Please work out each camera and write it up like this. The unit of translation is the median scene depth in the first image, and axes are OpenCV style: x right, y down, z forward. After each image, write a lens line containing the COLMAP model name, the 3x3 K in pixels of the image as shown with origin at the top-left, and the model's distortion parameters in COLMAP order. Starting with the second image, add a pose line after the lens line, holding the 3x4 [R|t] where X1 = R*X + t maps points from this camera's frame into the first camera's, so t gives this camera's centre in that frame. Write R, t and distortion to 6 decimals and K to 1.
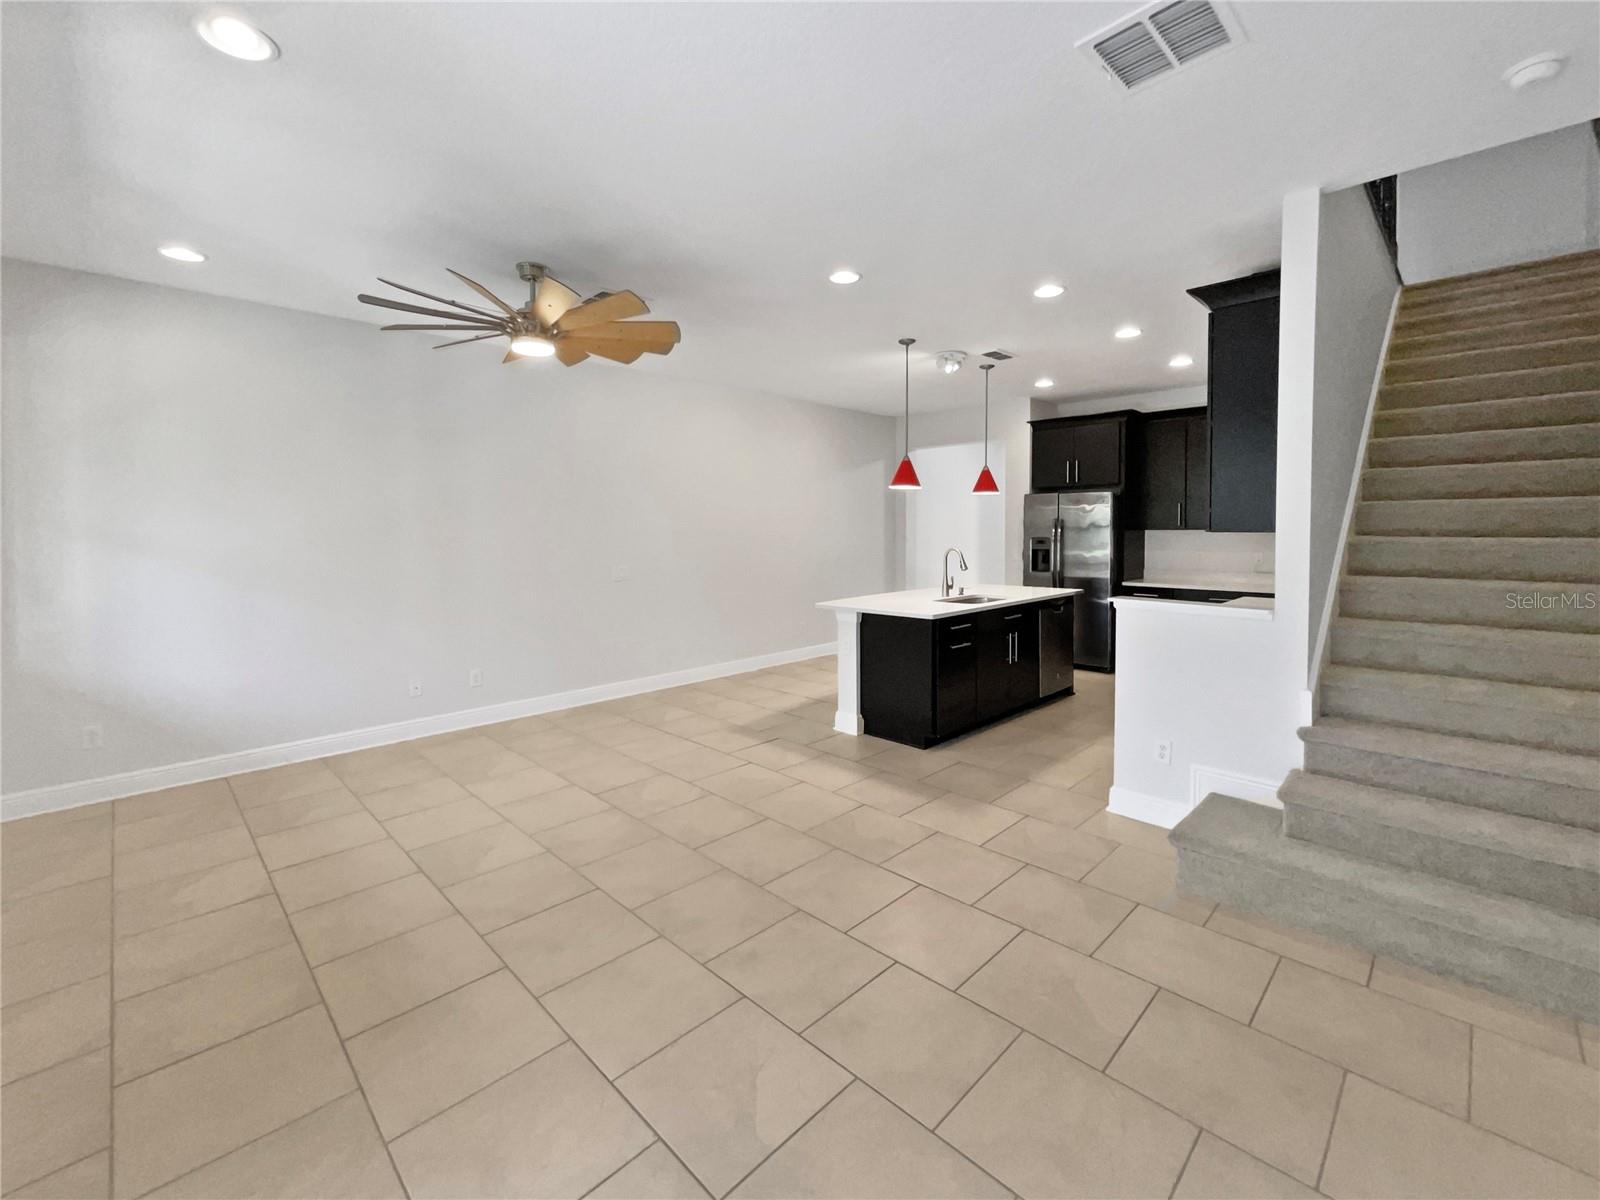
lens RADIAL K [[677.2, 0, 795.6], [0, 677.2, 594.0], [0, 0, 1]] dist [-0.002031, -0.000236]
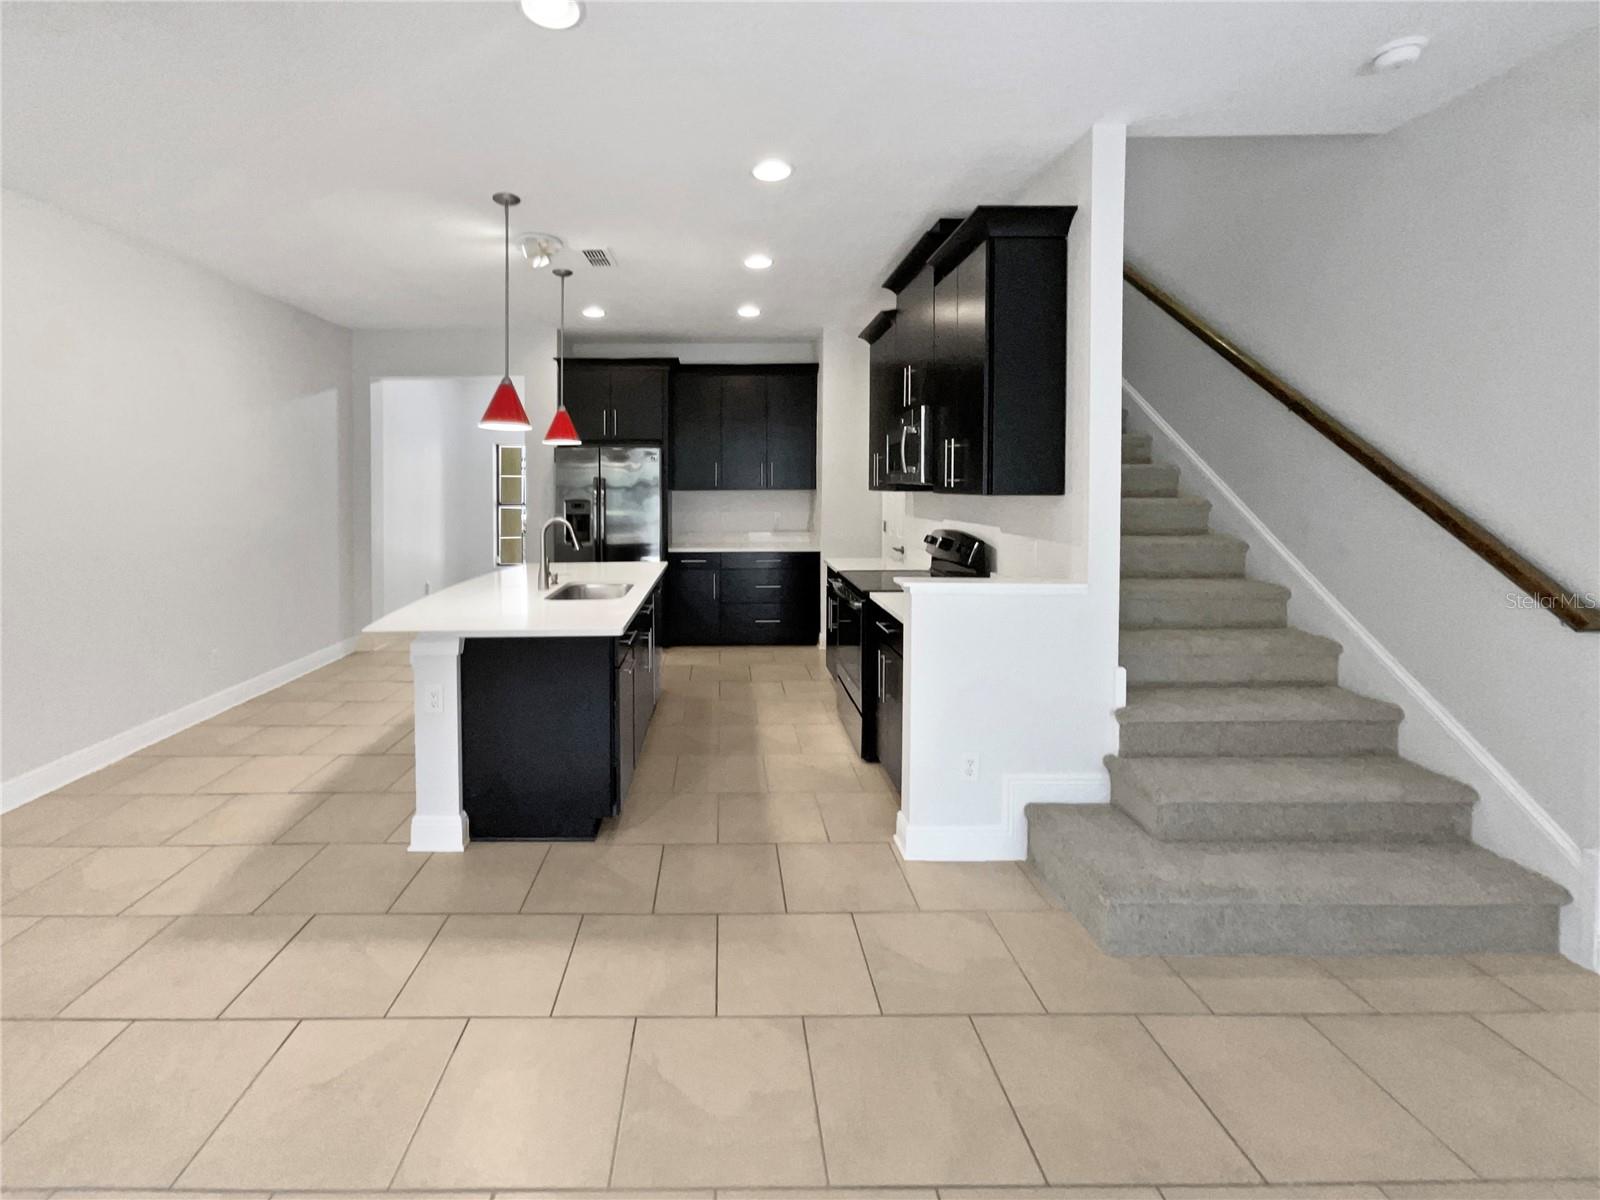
lens RADIAL K [[694.7, 0, 725.2], [0, 694.7, 517.4], [0, 0, 1]] dist [-0.002905, 0.001030]
pose [[0.697308, -0.032427, 0.716038, -0.169297], [0.068664, 0.997404, -0.021698, -0.046174], [-0.713475, 0.064296, 0.697724, 0.415602]]
